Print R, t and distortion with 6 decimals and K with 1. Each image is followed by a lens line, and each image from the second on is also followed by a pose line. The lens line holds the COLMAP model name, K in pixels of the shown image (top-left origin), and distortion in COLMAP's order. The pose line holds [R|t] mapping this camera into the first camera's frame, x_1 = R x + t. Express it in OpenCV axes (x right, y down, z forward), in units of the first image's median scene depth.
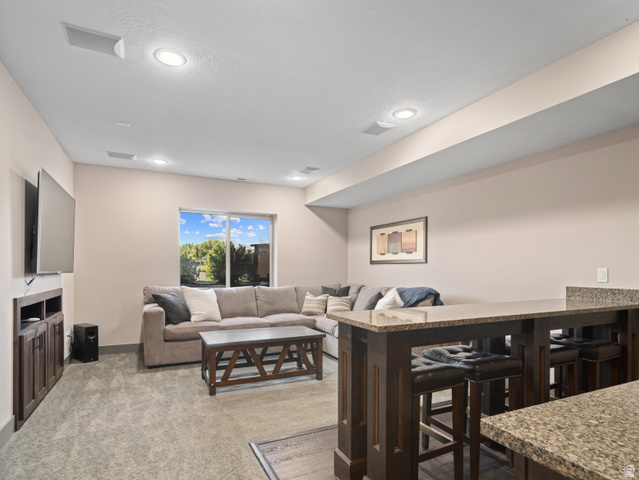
lens RADIAL K [[352.0, 0, 317.9], [0, 352.0, 260.7], [0, 0, 1]] dist [-0.002608, -0.000106]
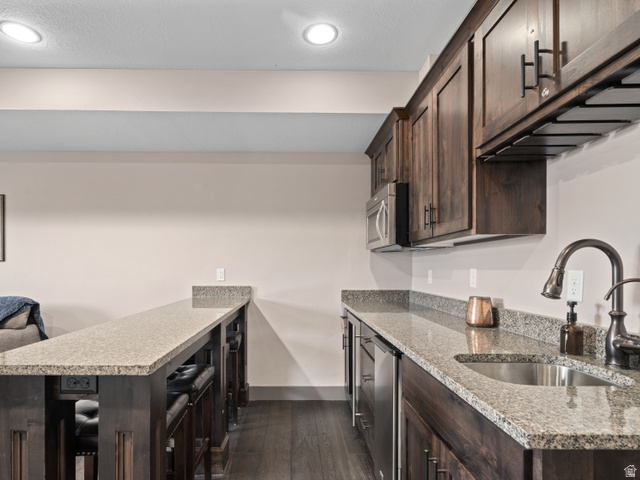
lens RADIAL K [[365.5, 0, 285.8], [0, 365.5, 268.9], [0, 0, 1]] dist [0.002775, -0.001054]
pose [[0.436156, -0.003874, 0.899863, -0.110300], [-0.017617, 0.999762, 0.012843, 0.001727], [-0.899698, -0.021455, 0.435984, 0.185044]]
